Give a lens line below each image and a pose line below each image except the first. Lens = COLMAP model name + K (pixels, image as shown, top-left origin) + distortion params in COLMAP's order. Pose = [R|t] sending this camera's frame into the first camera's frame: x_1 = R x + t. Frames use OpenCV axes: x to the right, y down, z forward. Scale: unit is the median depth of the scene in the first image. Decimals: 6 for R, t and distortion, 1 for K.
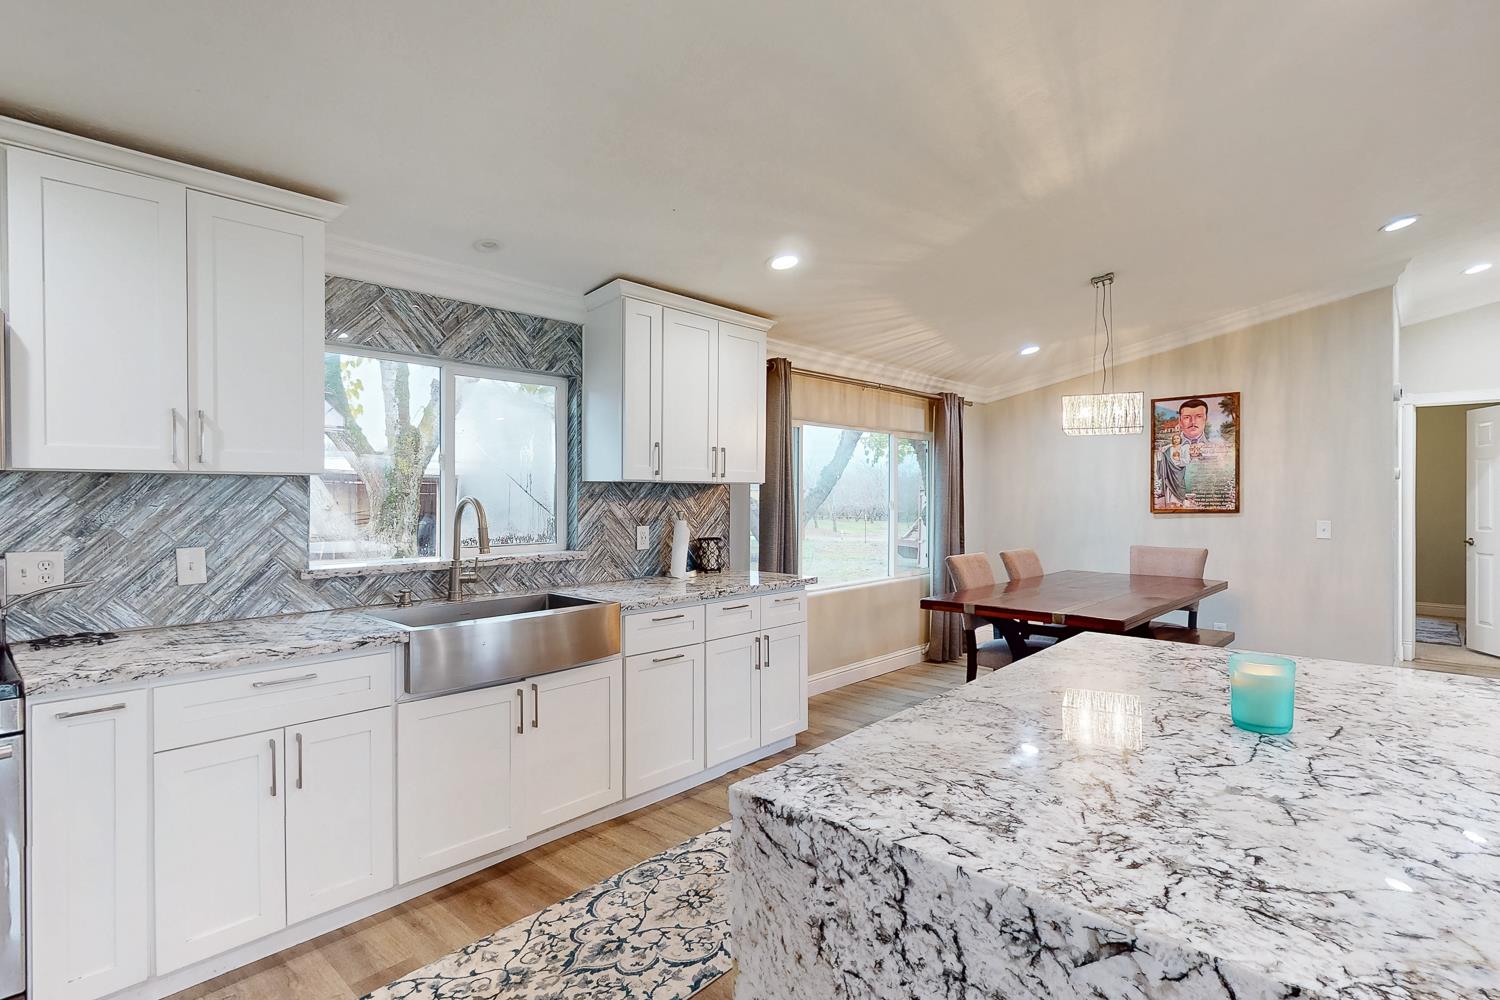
lens RADIAL K [[742.9, 0, 745.3], [0, 742.9, 501.0], [0, 0, 1]] dist [0.001878, 0.000213]
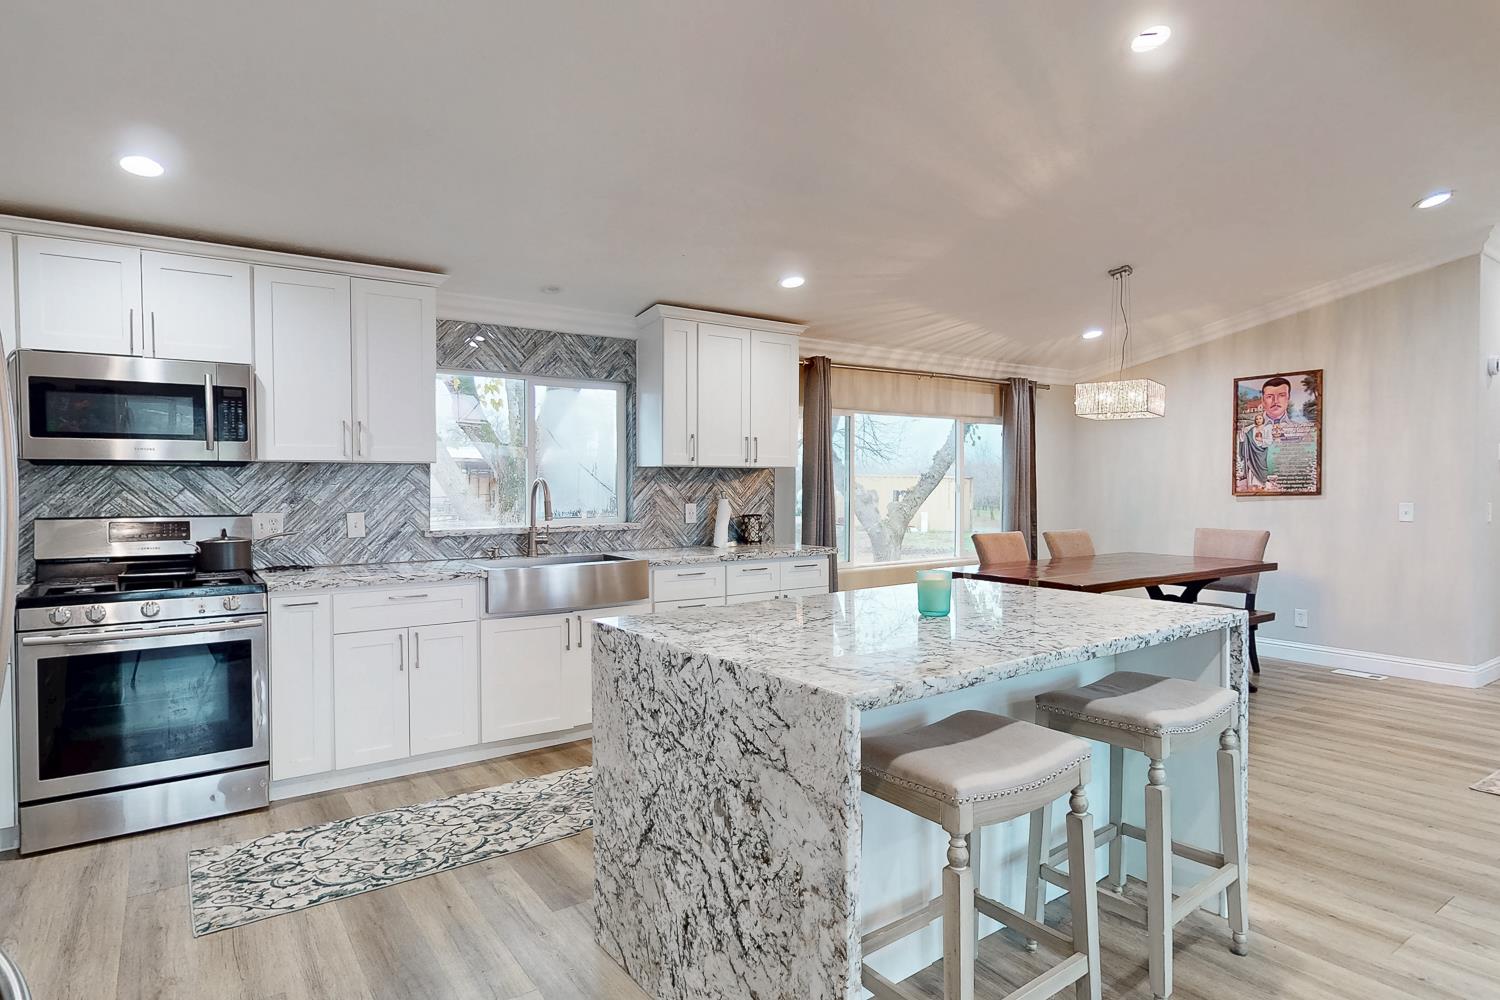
lens RADIAL K [[827.1, 0, 750.0], [0, 827.1, 500.0], [0, 0, 1]] dist [0.001369, 0.001099]
pose [[0.978053, 0.001202, -0.208355, 0.248574], [0.001309, 0.999928, 0.011911, 0.013020], [0.208354, -0.011923, 0.977981, -0.303734]]
